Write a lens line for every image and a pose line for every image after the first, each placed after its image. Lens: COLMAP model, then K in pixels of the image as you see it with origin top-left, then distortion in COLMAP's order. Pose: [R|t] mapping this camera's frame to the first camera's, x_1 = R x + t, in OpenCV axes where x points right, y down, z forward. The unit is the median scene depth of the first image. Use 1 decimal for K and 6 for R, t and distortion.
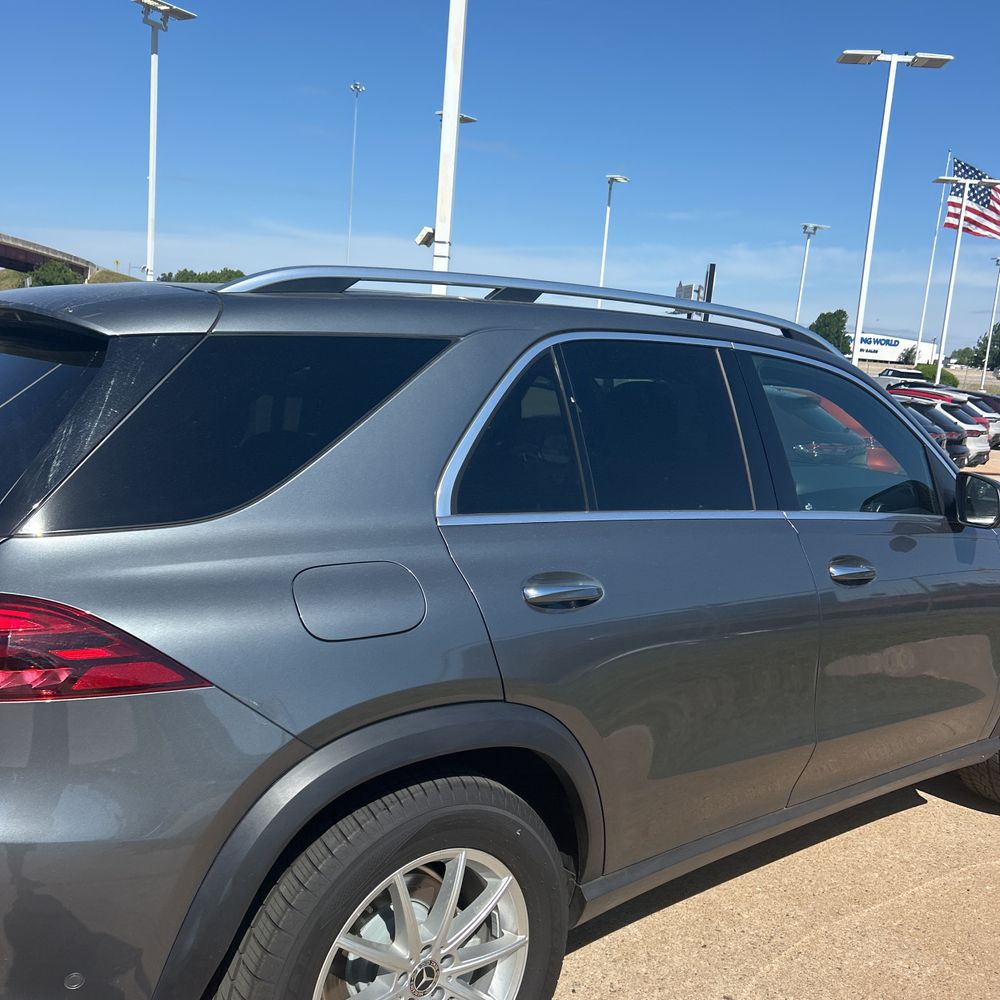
lens RADIAL K [[987.4, 0, 499.1], [0, 987.4, 516.7], [0, 0, 1]] dist [0.062256, -0.084420]
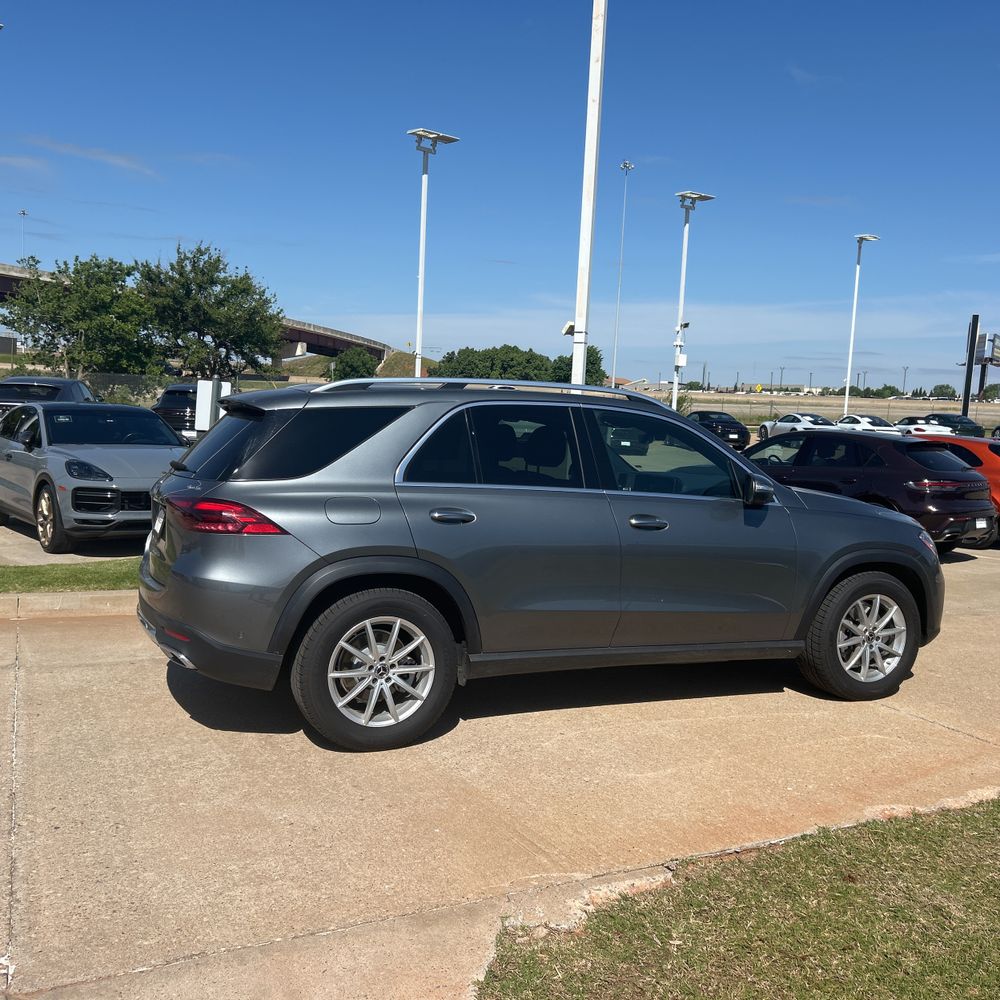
lens RADIAL K [[1004.0, 0, 501.4], [0, 1004.0, 515.2], [0, 0, 1]] dist [0.076129, -0.104650]
pose [[0.961783, -0.003291, -0.273792, 0.728828], [-0.015272, 0.997726, -0.065641, 0.202935], [0.273385, 0.067314, 0.959546, -1.071522]]
